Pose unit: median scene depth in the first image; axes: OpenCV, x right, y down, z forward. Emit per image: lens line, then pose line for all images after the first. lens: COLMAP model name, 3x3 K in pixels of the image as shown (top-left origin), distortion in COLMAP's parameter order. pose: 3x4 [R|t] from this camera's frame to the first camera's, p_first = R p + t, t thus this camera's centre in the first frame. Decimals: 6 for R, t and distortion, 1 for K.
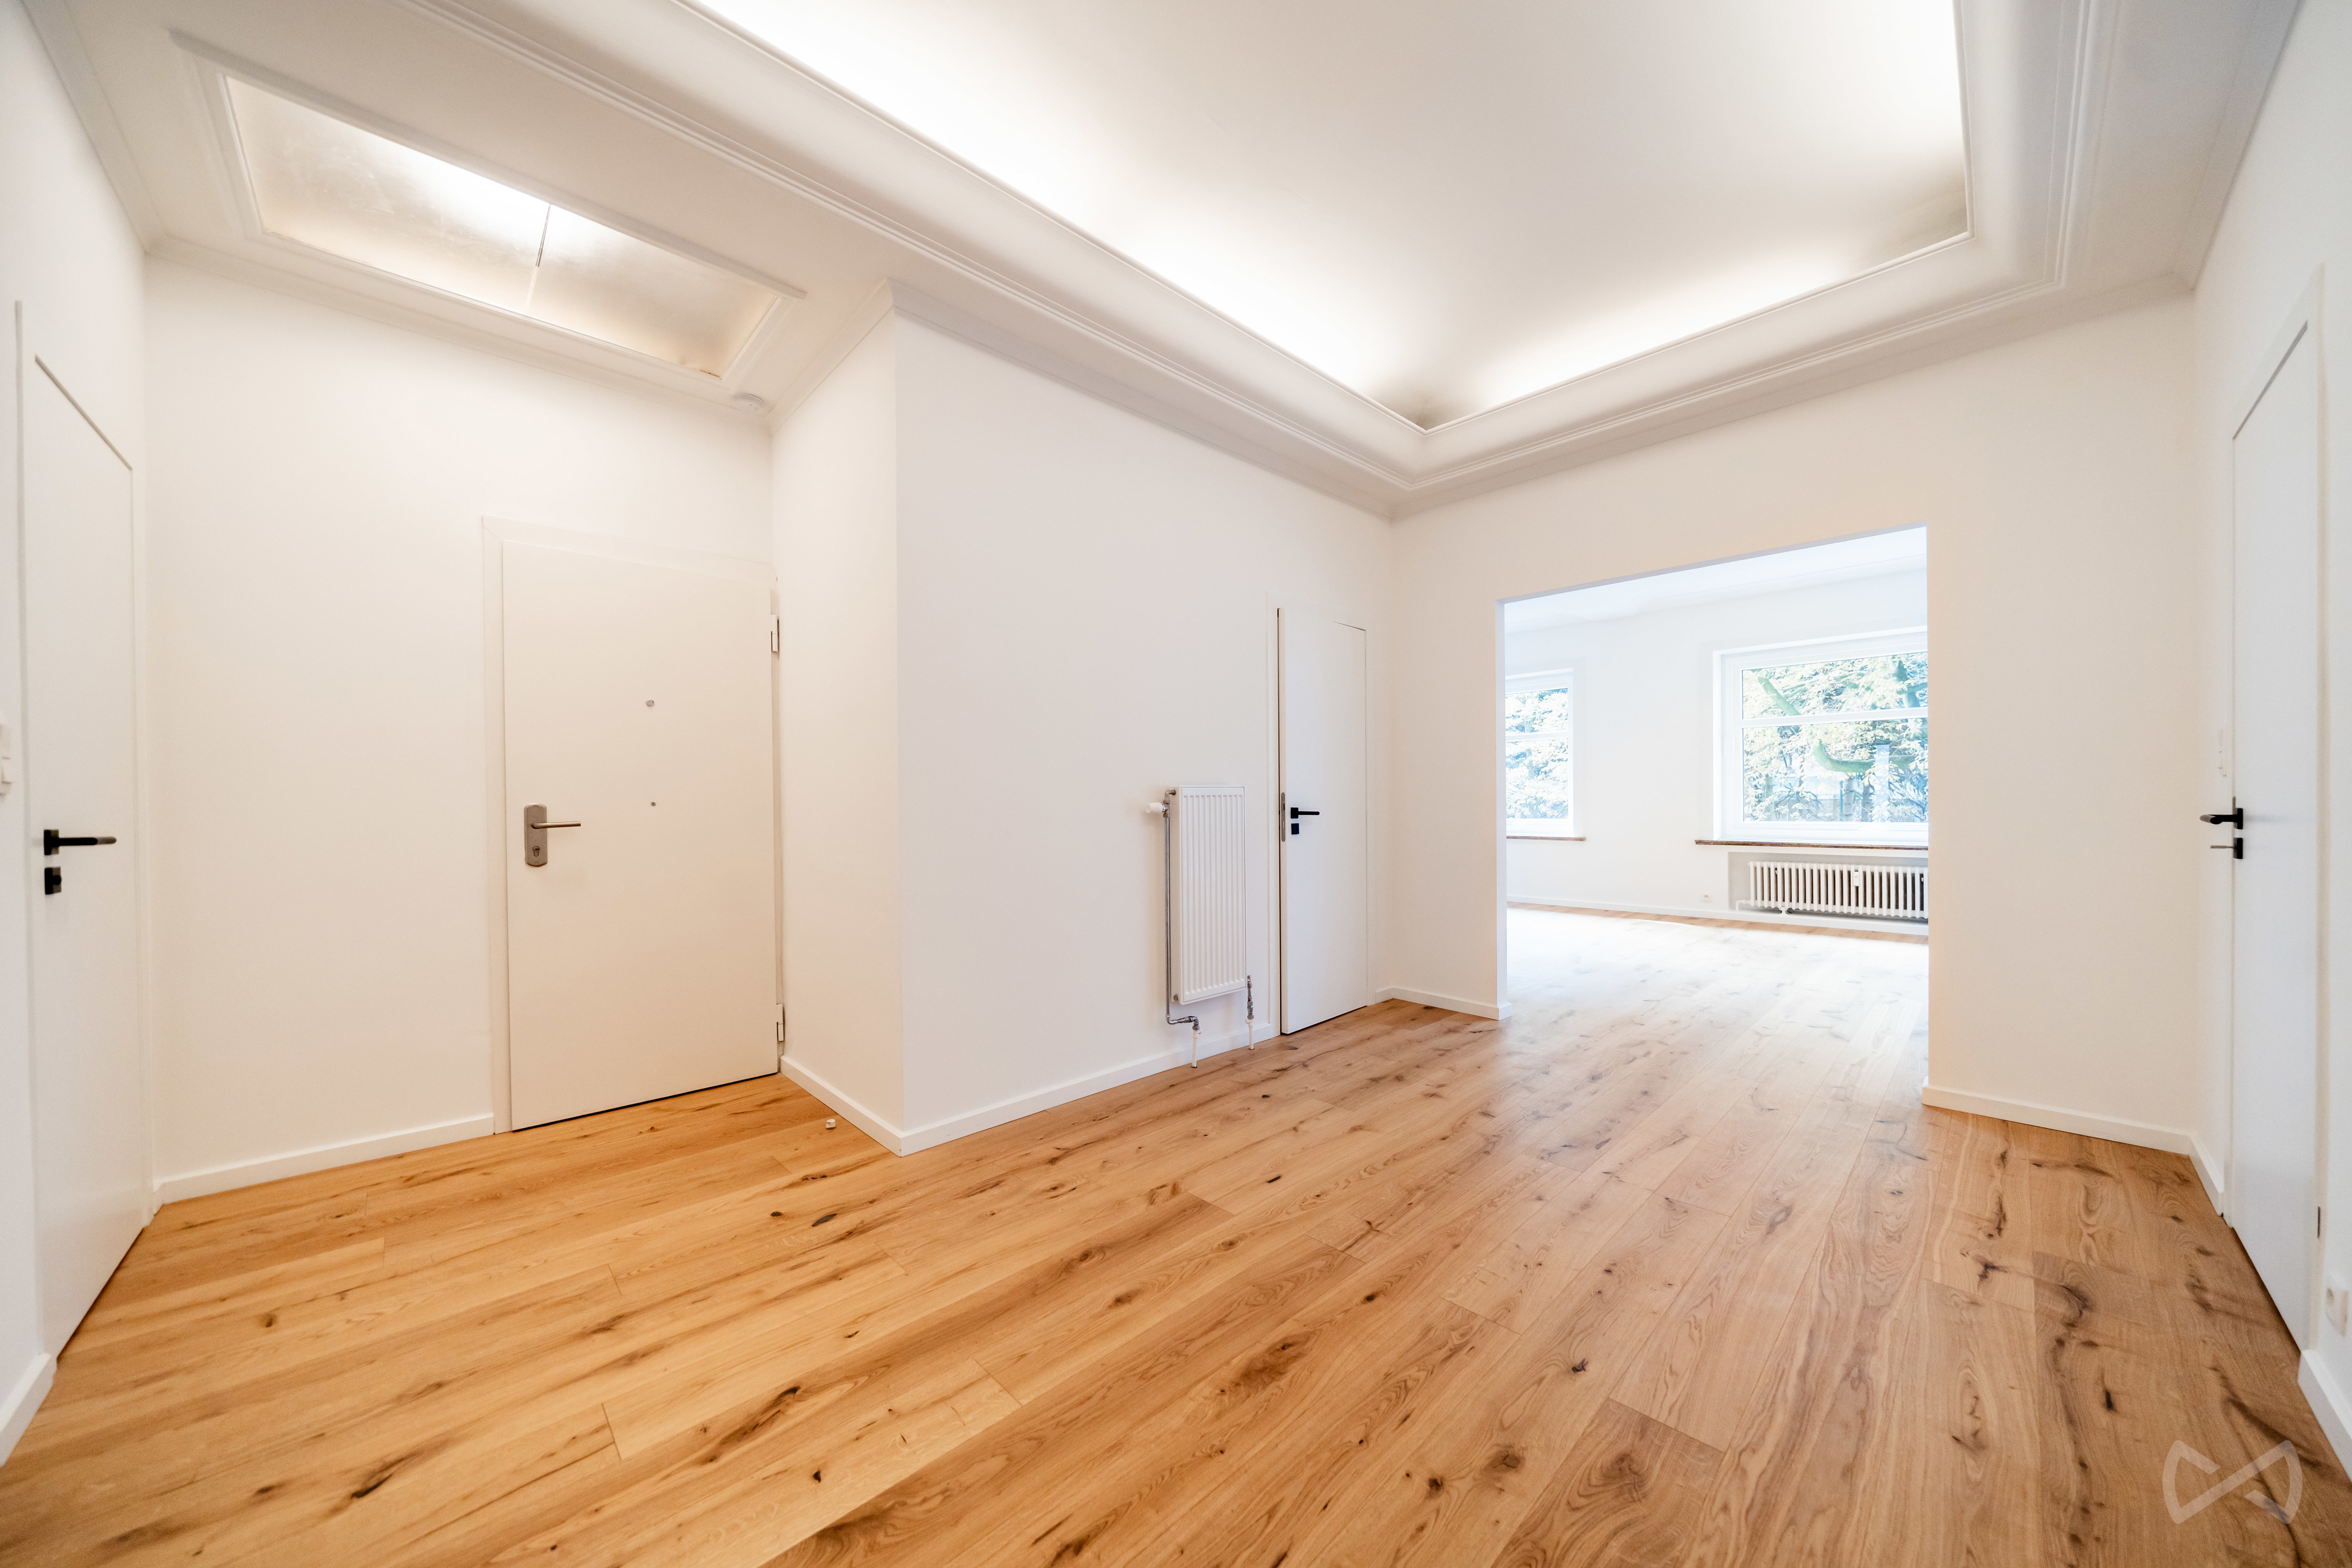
lens RADIAL K [[804.1, 0, 1172.9], [0, 804.1, 813.2], [0, 0, 1]] dist [-0.004703, -0.000185]
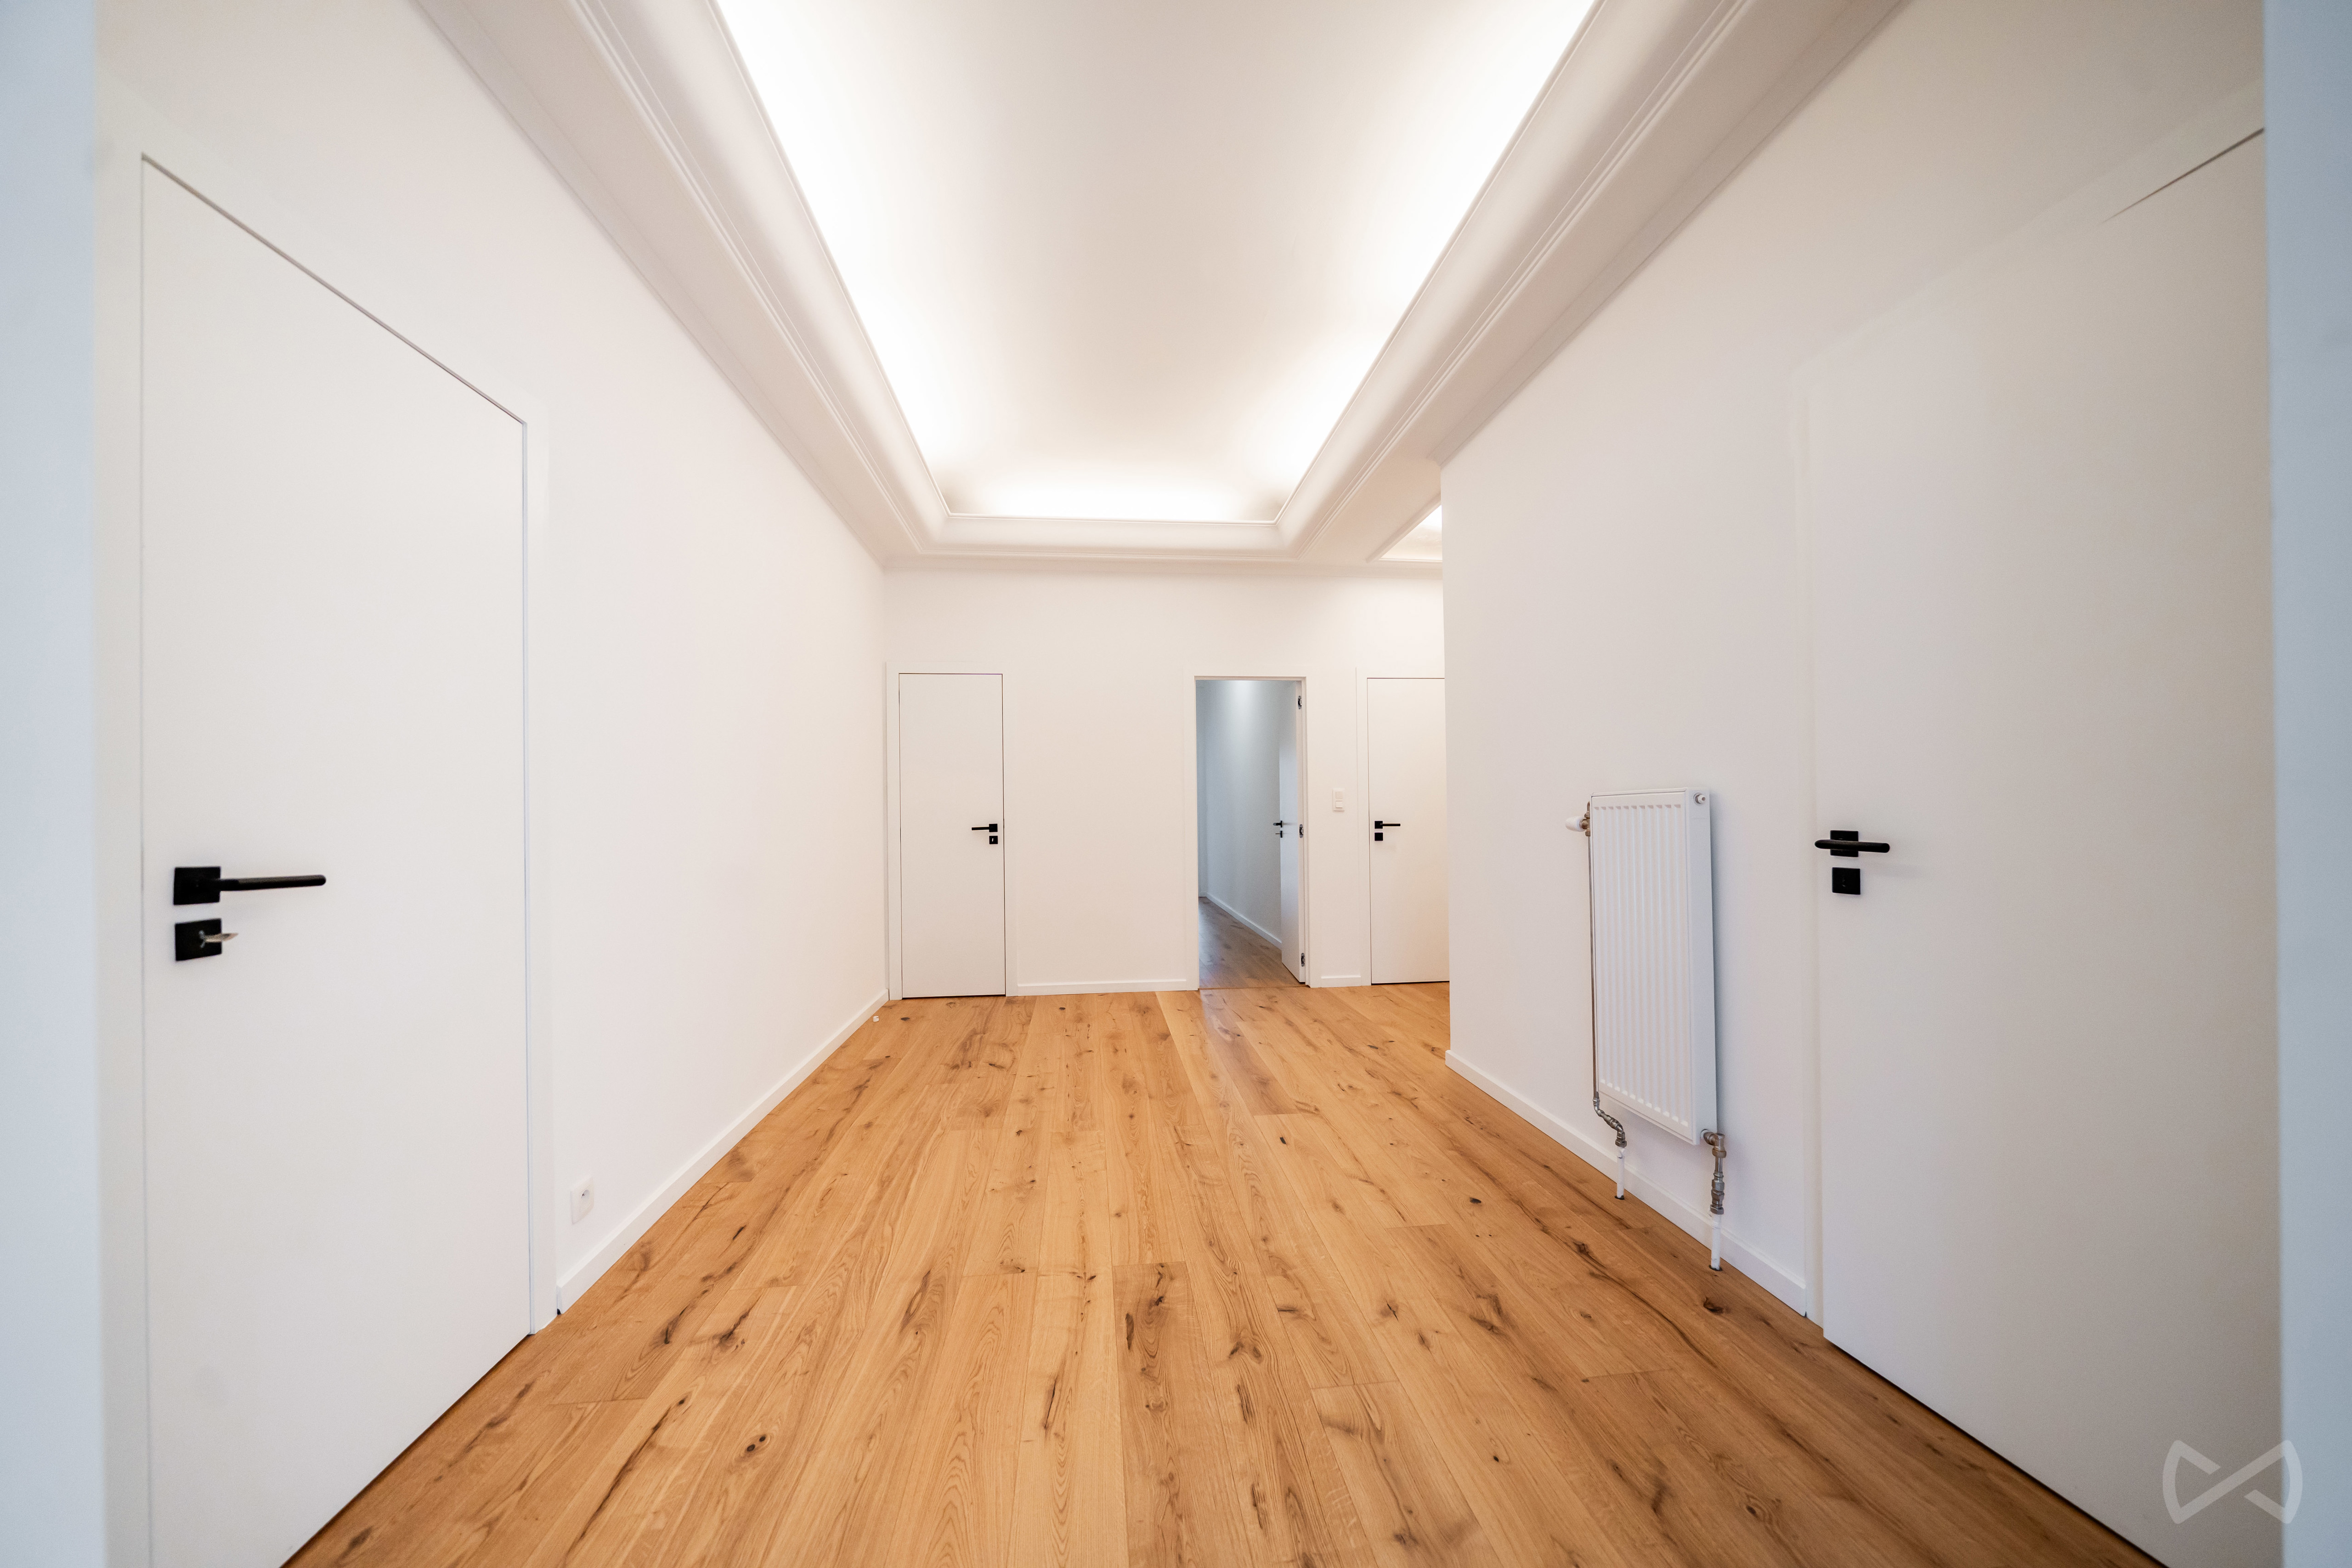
lens RADIAL K [[804.1, 0, 1172.9], [0, 804.1, 813.2], [0, 0, 1]] dist [-0.004703, -0.000185]
pose [[-0.607427, 0.014073, -0.794251, 1.178743], [0.004909, 0.999890, 0.013963, -0.042652], [0.794360, 0.004583, -0.607430, 1.618127]]
